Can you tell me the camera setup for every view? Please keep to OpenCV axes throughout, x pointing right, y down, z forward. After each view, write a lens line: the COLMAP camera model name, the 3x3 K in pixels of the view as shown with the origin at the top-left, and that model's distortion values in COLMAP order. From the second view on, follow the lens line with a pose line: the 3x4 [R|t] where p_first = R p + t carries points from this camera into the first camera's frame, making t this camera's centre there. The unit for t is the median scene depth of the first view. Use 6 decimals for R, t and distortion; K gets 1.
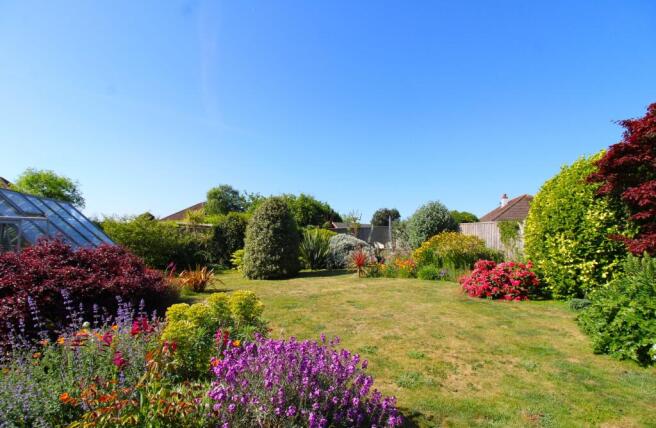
lens RADIAL K [[304.0, 0, 327.9], [0, 304.0, 215.2], [0, 0, 1]] dist [-0.012491, -0.001154]
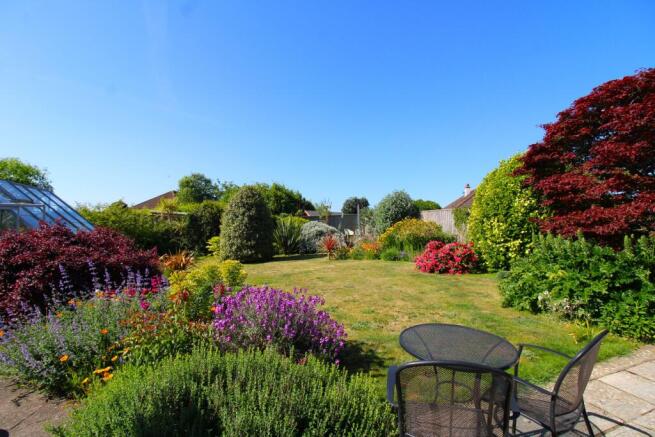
lens RADIAL K [[303.2, 0, 327.6], [0, 303.2, 218.3], [0, 0, 1]] dist [-0.004196, -0.000881]
pose [[0.996236, -0.004602, 0.086561, 0.003968], [0.000612, 0.998938, 0.046065, 0.003726], [-0.086681, -0.045839, 0.995181, -0.076749]]
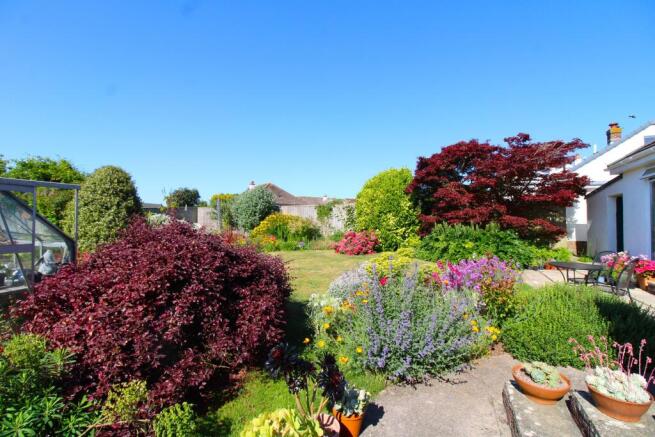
lens RADIAL K [[303.2, 0, 329.7], [0, 303.2, 215.7], [0, 0, 1]] dist [-0.004196, -0.000881]
pose [[0.637218, -0.003571, 0.770675, -0.452440], [-0.043905, 0.998197, 0.040927, 0.009896], [-0.769432, -0.059916, 0.635912, 0.082922]]
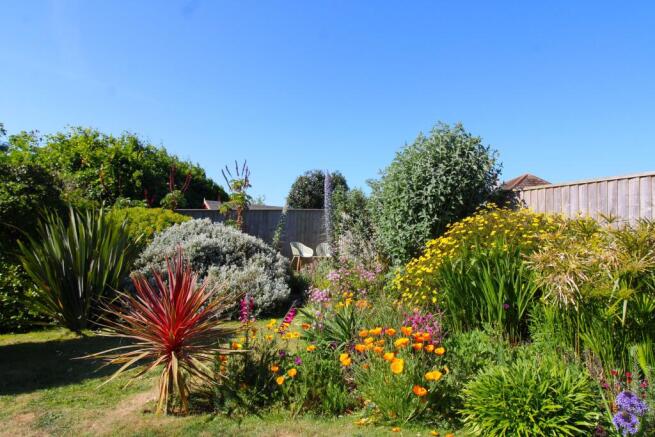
lens RADIAL K [[402.3, 0, 325.6], [0, 402.3, 219.0], [0, 0, 1]] dist [0.006350, 0.000659]
pose [[0.980774, 0.012886, 0.194720, 0.144914], [-0.016994, 0.999667, 0.019439, 0.069280], [-0.194404, -0.022374, 0.980666, 0.693091]]
